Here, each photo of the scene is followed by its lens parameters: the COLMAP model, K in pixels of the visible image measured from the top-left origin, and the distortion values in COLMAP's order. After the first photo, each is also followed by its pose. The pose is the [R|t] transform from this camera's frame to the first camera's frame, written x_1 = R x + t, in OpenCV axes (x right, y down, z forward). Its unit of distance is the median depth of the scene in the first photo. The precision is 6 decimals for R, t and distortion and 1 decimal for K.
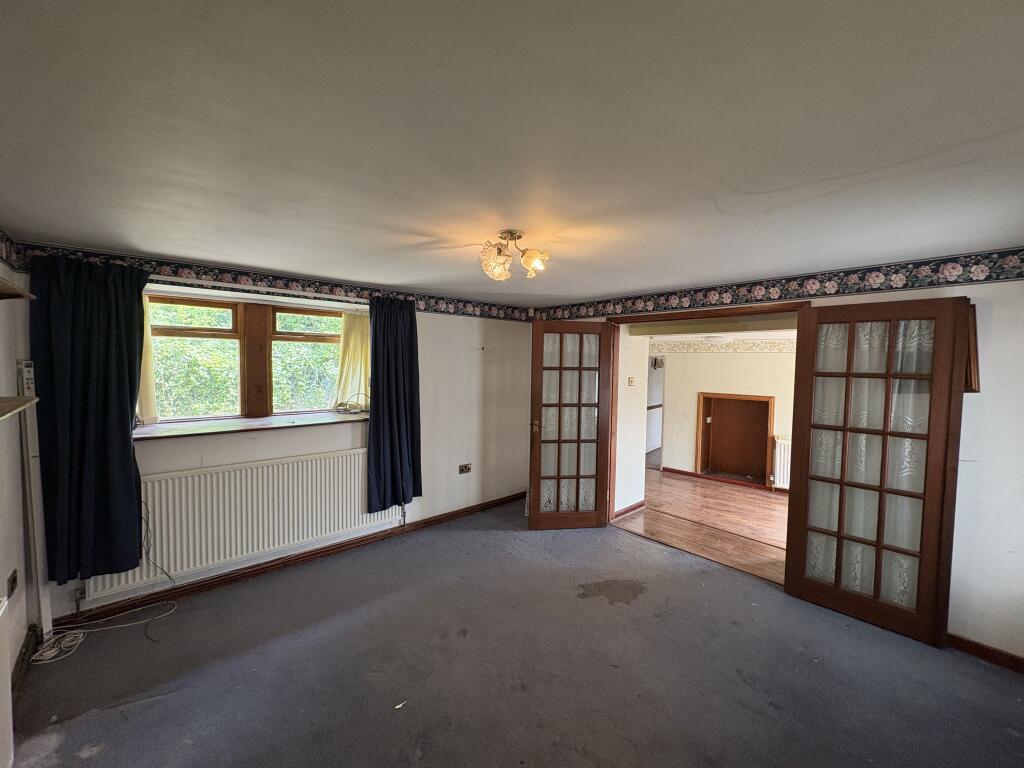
lens RADIAL K [[411.8, 0, 509.7], [0, 411.8, 380.1], [0, 0, 1]] dist [-0.000059, 0.000065]
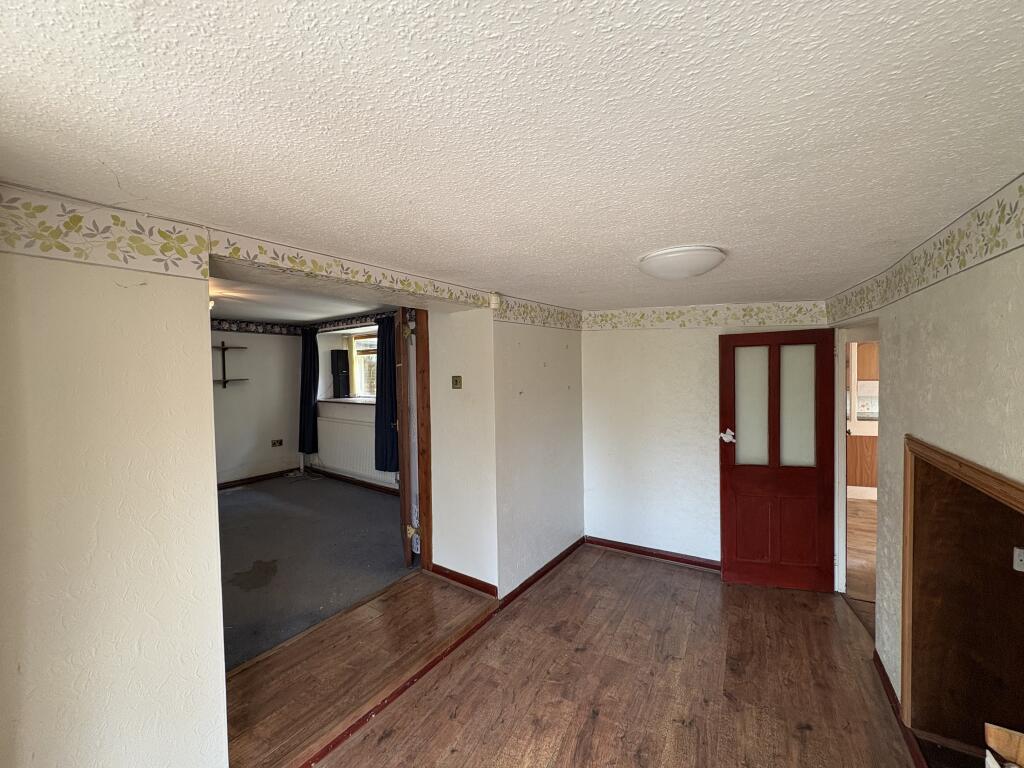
lens RADIAL K [[411.8, 0, 509.8], [0, 411.8, 384.4], [0, 0, 1]] dist [-0.000059, 0.000065]
pose [[0.202369, 0.012392, -0.979231, 1.351233], [-0.041012, 0.999150, 0.004169, -0.001061], [0.978450, 0.039317, 0.202705, 1.336022]]
